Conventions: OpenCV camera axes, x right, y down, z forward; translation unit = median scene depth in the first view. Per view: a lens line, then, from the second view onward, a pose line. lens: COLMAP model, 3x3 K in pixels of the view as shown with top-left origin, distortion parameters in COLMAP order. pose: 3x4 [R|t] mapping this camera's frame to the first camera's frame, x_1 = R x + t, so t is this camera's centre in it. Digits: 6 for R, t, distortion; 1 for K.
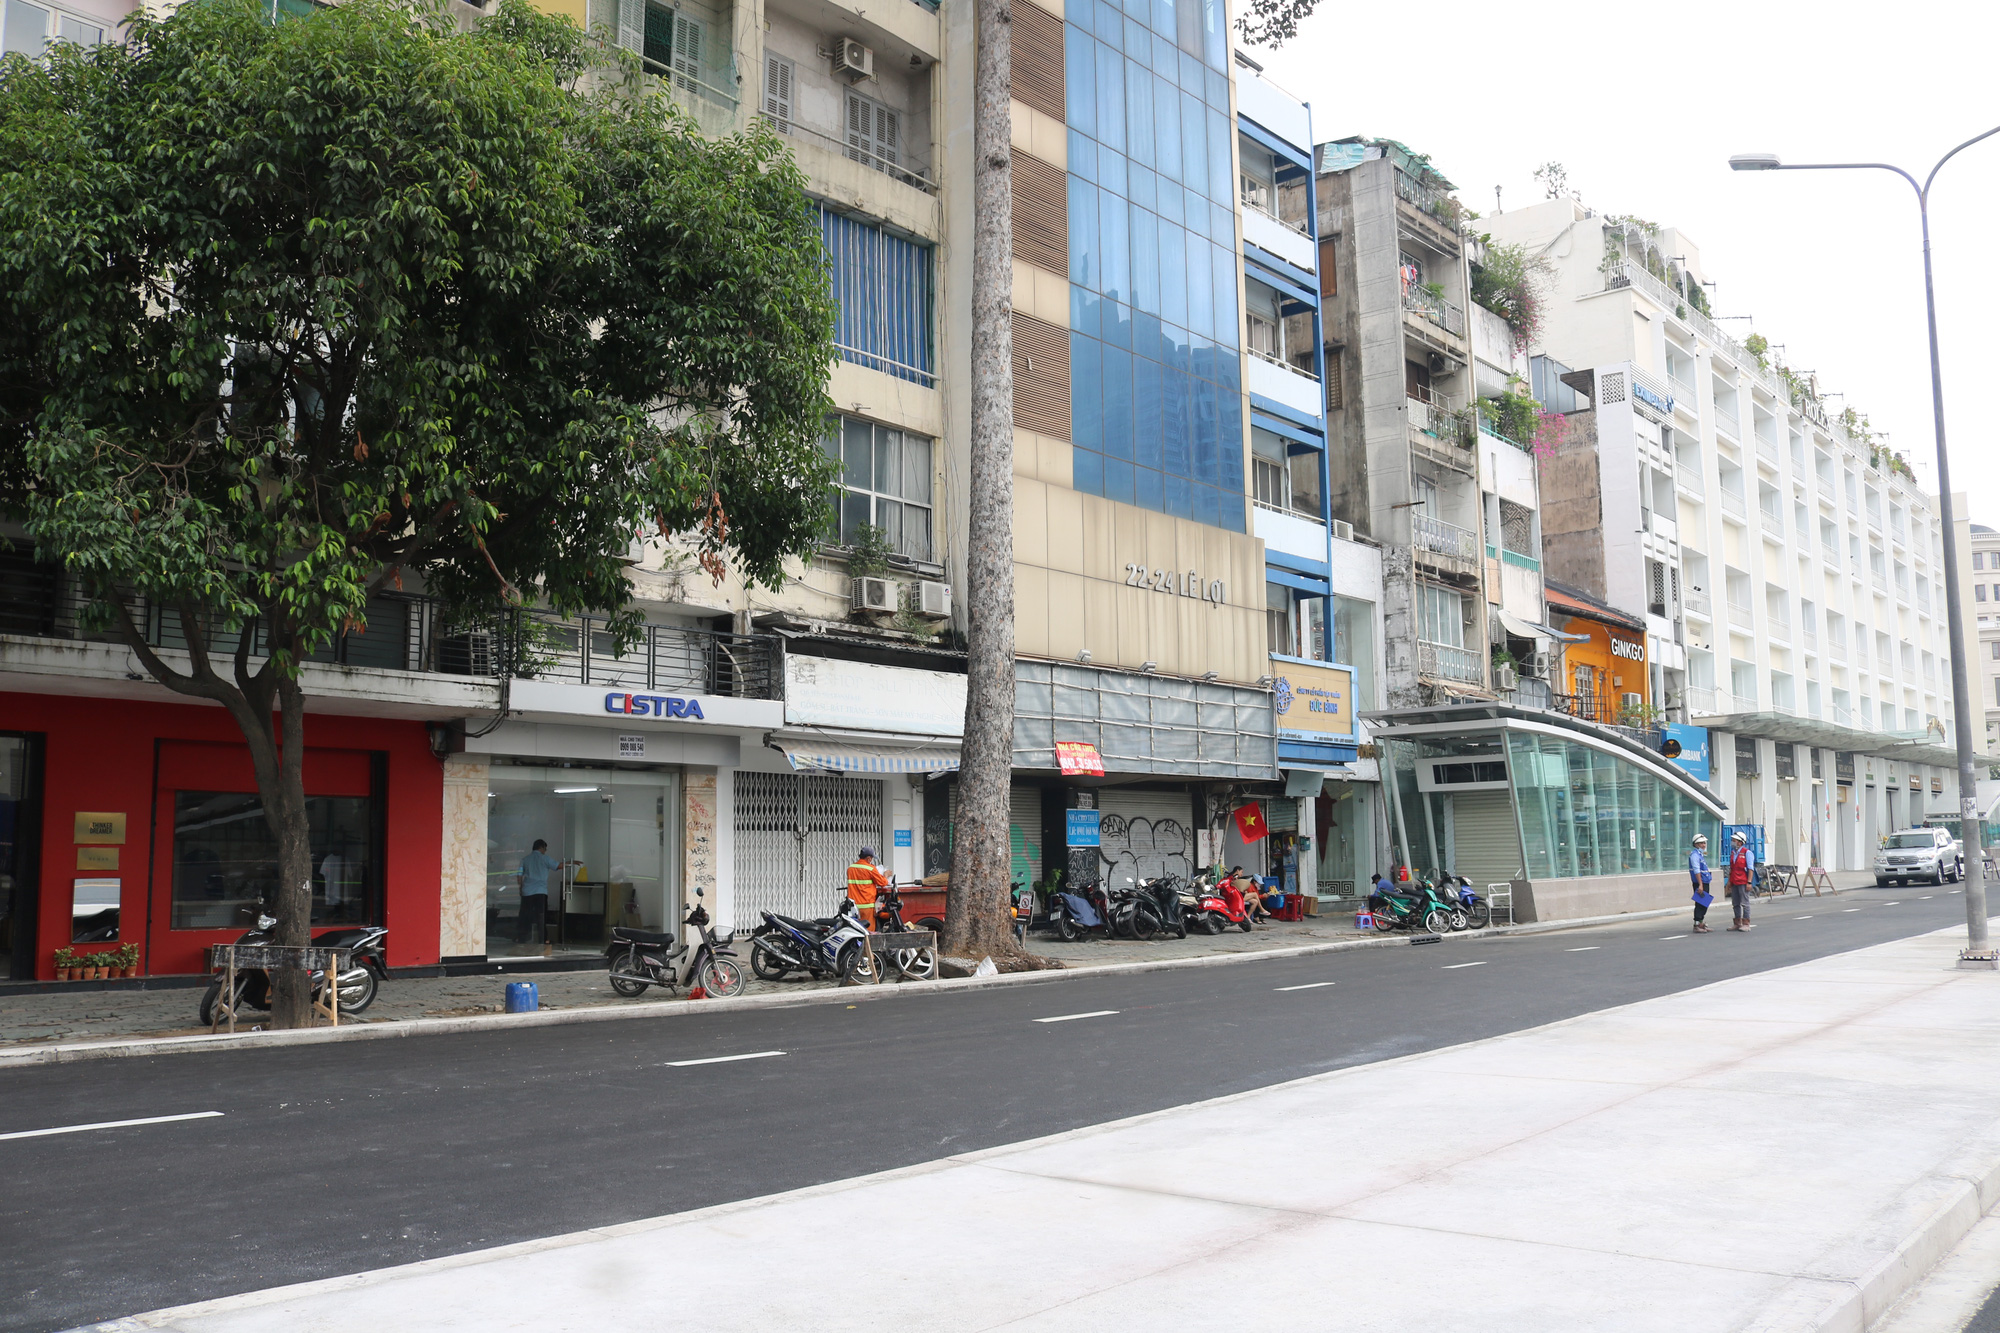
lens RADIAL K [[1628.0, 0, 1005.8], [0, 1628.0, 660.5], [0, 0, 1]] dist [-0.156557, 0.056904]
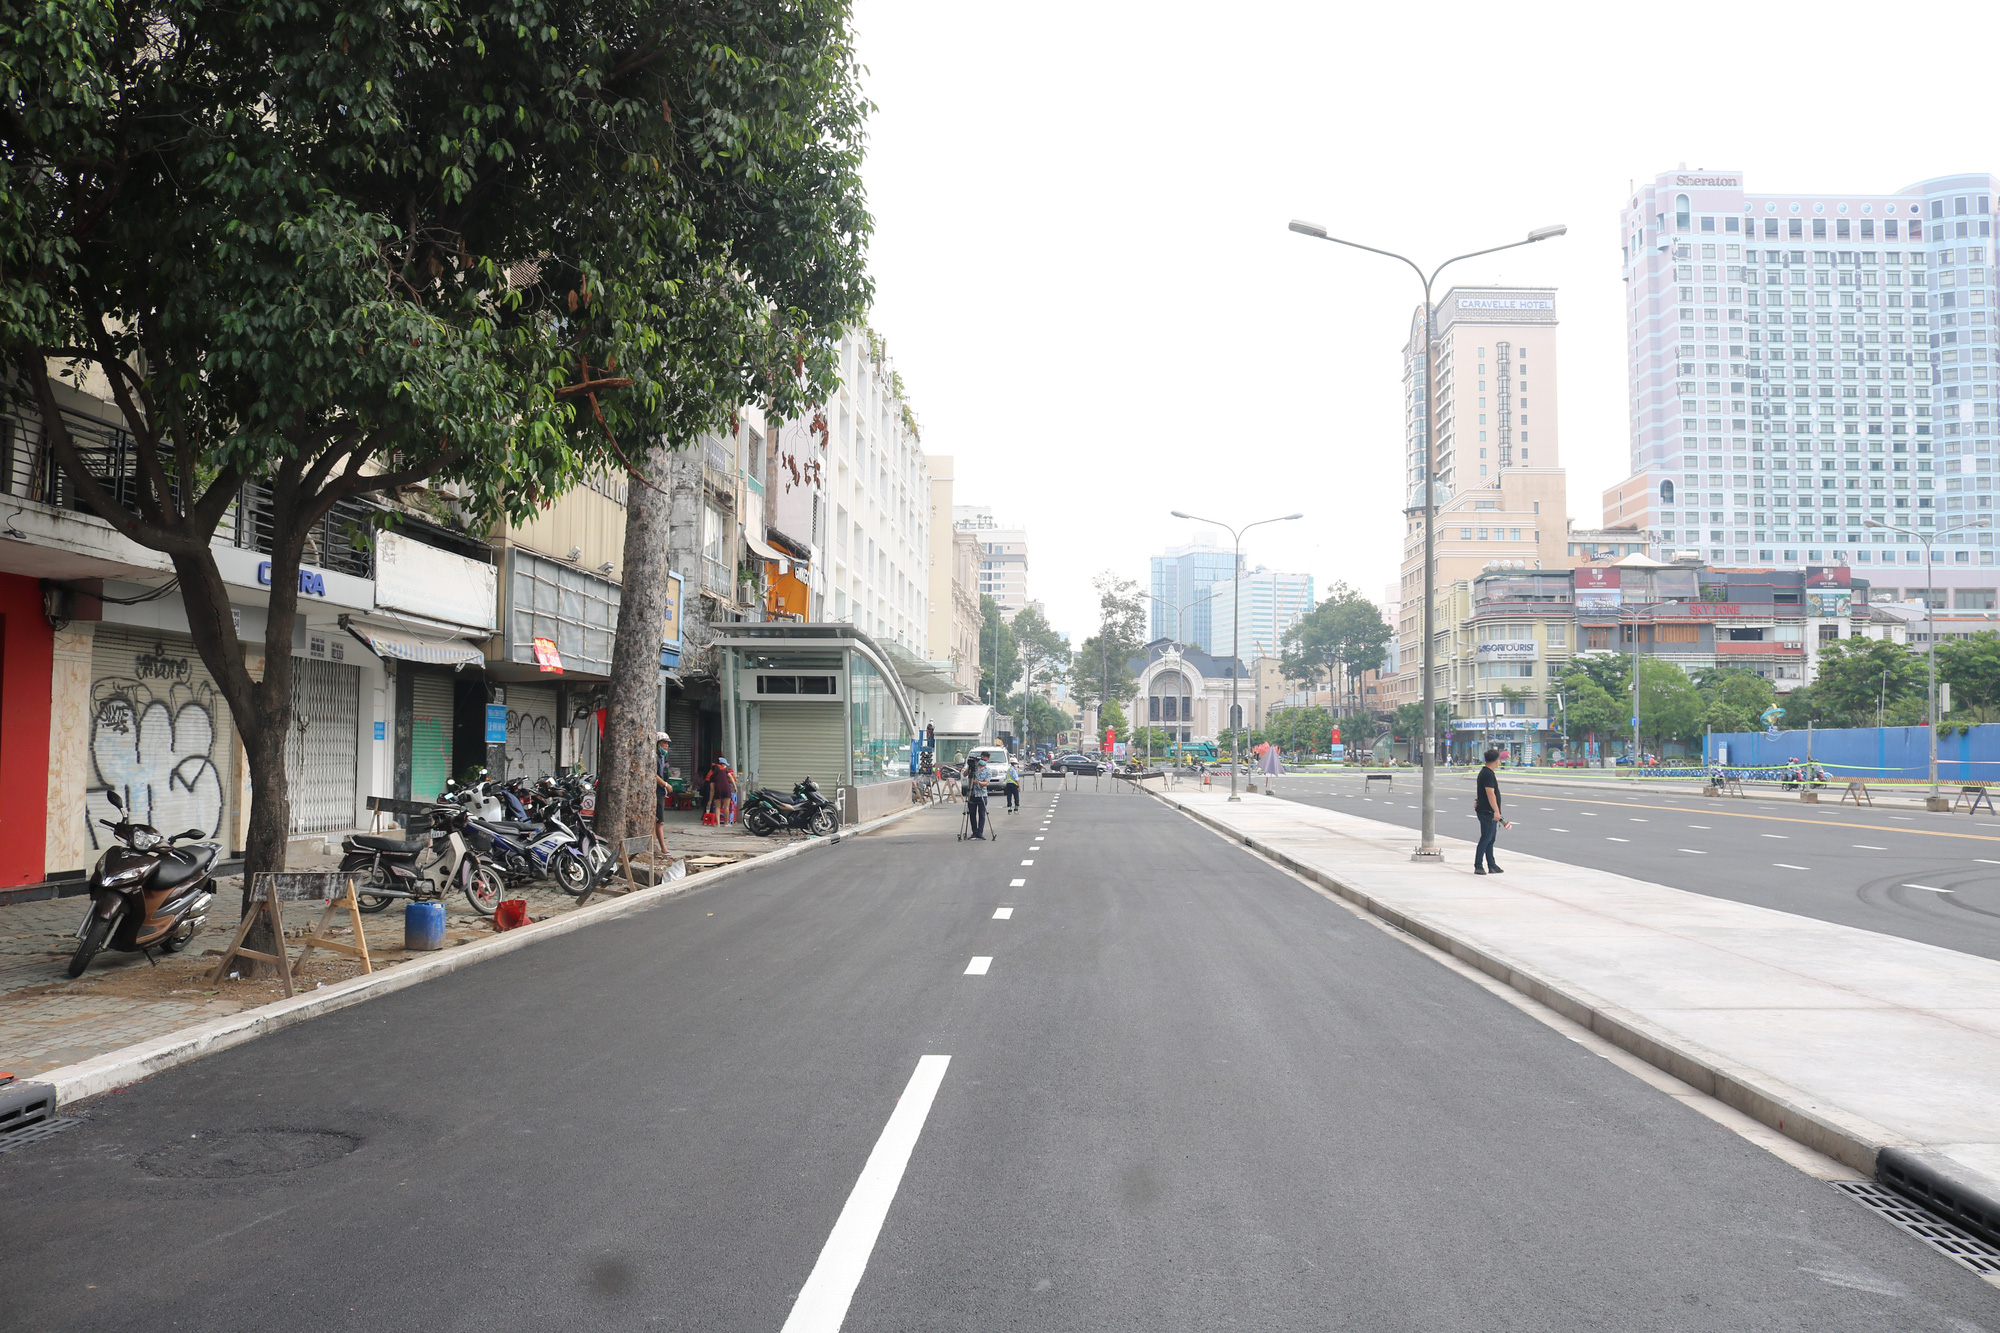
lens RADIAL K [[1628.0, 0, 992.1], [0, 1628.0, 655.4], [0, 0, 1]] dist [-0.156557, 0.056904]
pose [[0.781308, 0.054969, 0.621720, -0.306047], [-0.093272, 0.995212, 0.029224, 0.006159], [-0.617137, -0.080822, 0.782694, 0.067553]]
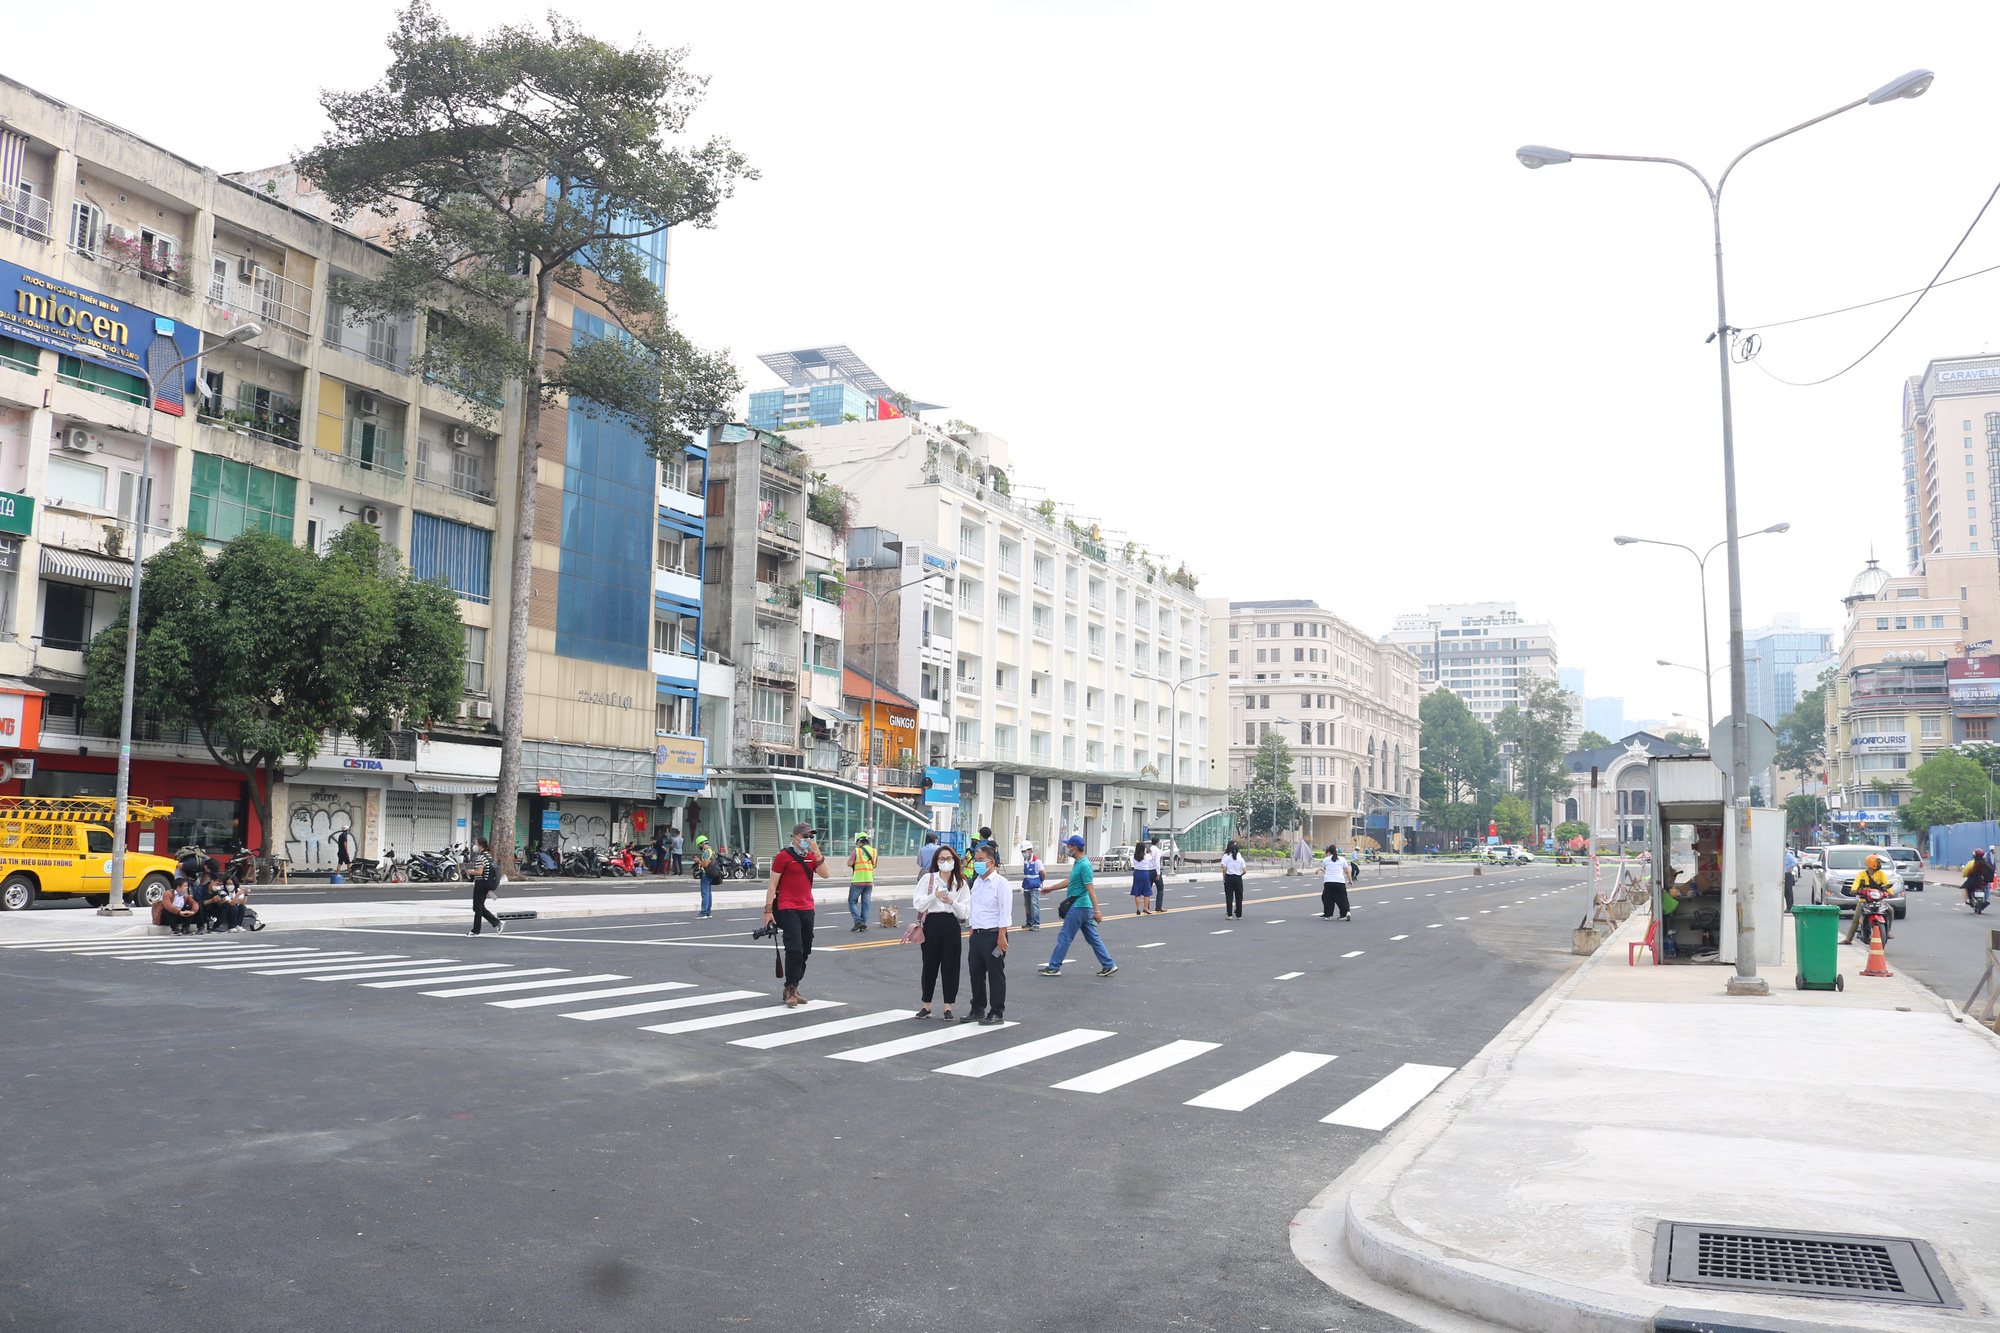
lens RADIAL K [[1628.0, 0, 970.0], [0, 1628.0, 660.3], [0, 0, 1]] dist [-0.156557, 0.056904]
pose [[0.958973, 0.058484, 0.277398, -0.017321], [-0.061990, 0.998069, 0.003879, -0.125113], [-0.276636, -0.020916, 0.960747, -0.974816]]
